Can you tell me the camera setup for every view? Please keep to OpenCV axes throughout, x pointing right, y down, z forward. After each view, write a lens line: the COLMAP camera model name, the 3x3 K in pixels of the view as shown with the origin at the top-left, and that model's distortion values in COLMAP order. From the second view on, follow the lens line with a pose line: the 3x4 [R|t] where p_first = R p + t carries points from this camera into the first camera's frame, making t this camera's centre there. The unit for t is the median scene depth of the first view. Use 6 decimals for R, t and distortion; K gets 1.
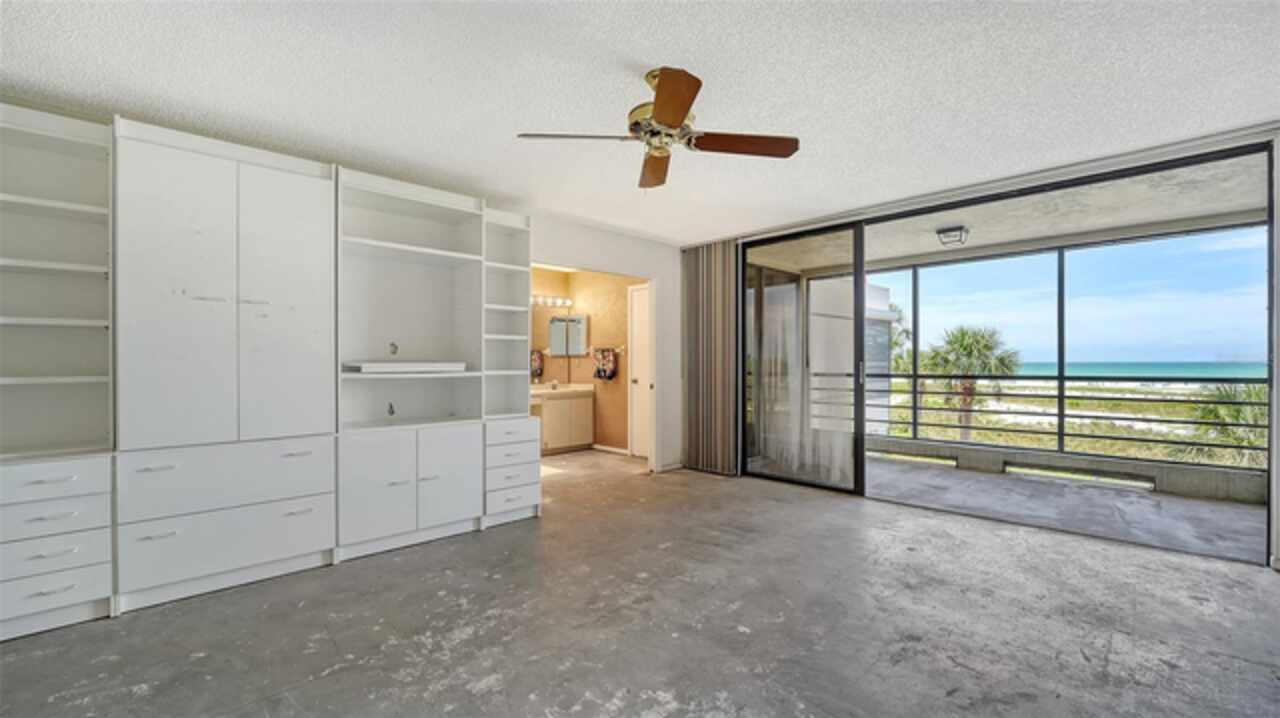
lens RADIAL K [[517.0, 0, 655.9], [0, 517.0, 364.5], [0, 0, 1]] dist [-0.020137, 0.000251]
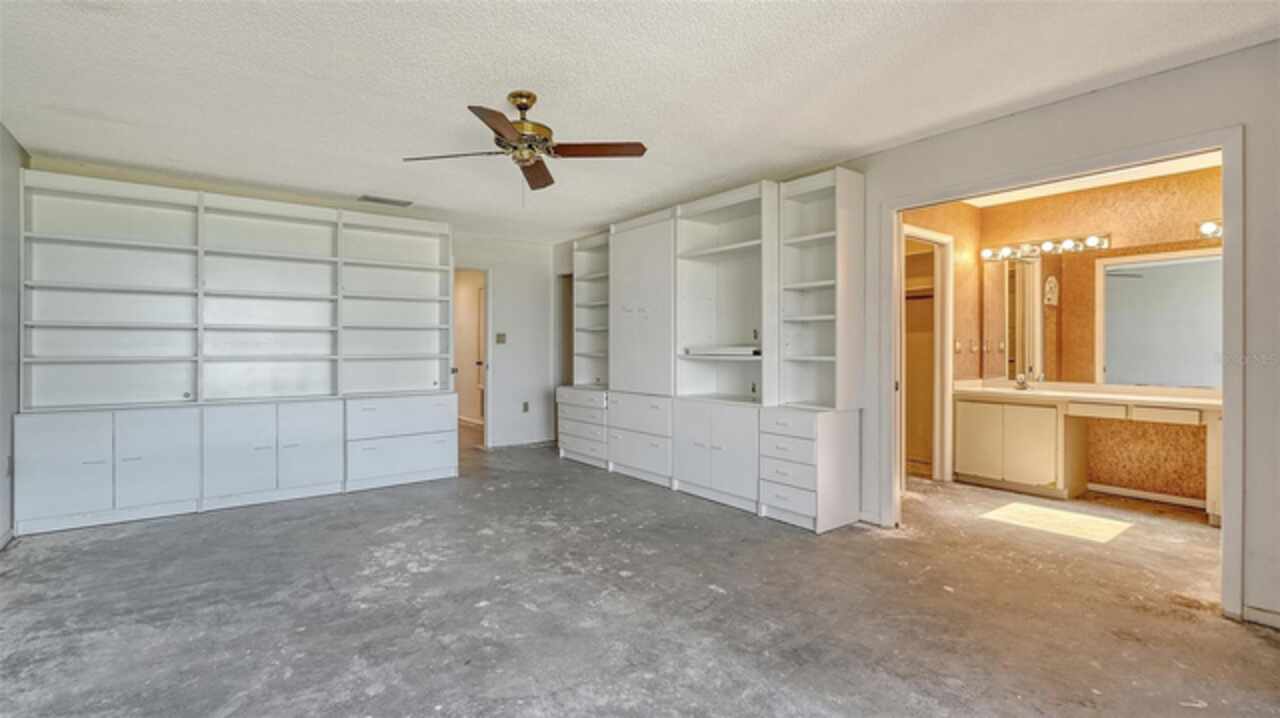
lens RADIAL K [[591.9, 0, 636.9], [0, 591.9, 348.0], [0, 0, 1]] dist [-0.013200, -0.000094]
pose [[-0.130184, 0.004547, -0.991479, 0.851087], [-0.005234, 0.999972, 0.005273, -0.007346], [0.991476, 0.005876, -0.130157, 0.947225]]
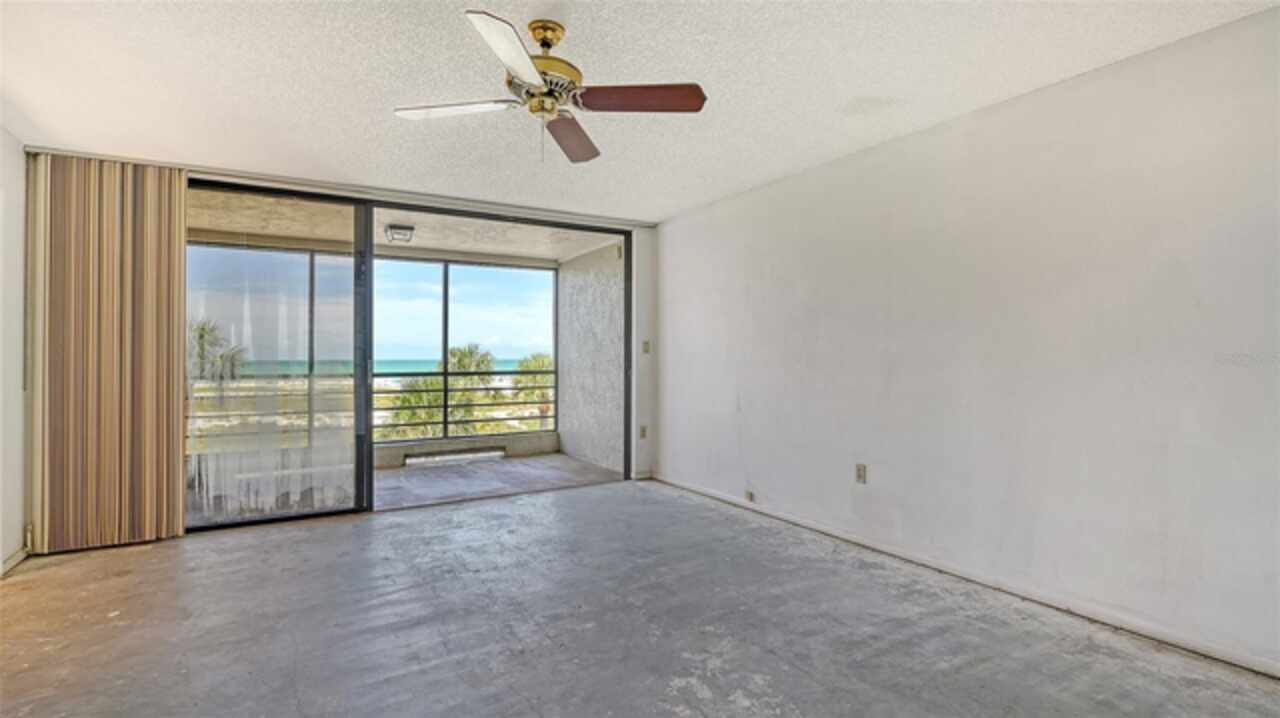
lens RADIAL K [[591.9, 0, 619.0], [0, 591.9, 362.8], [0, 0, 1]] dist [-0.013200, -0.000094]
pose [[0.263686, -0.006166, 0.964589, -0.598969], [0.006254, 0.999969, 0.004683, -0.003194], [-0.964588, 0.004797, 0.263716, 0.411806]]
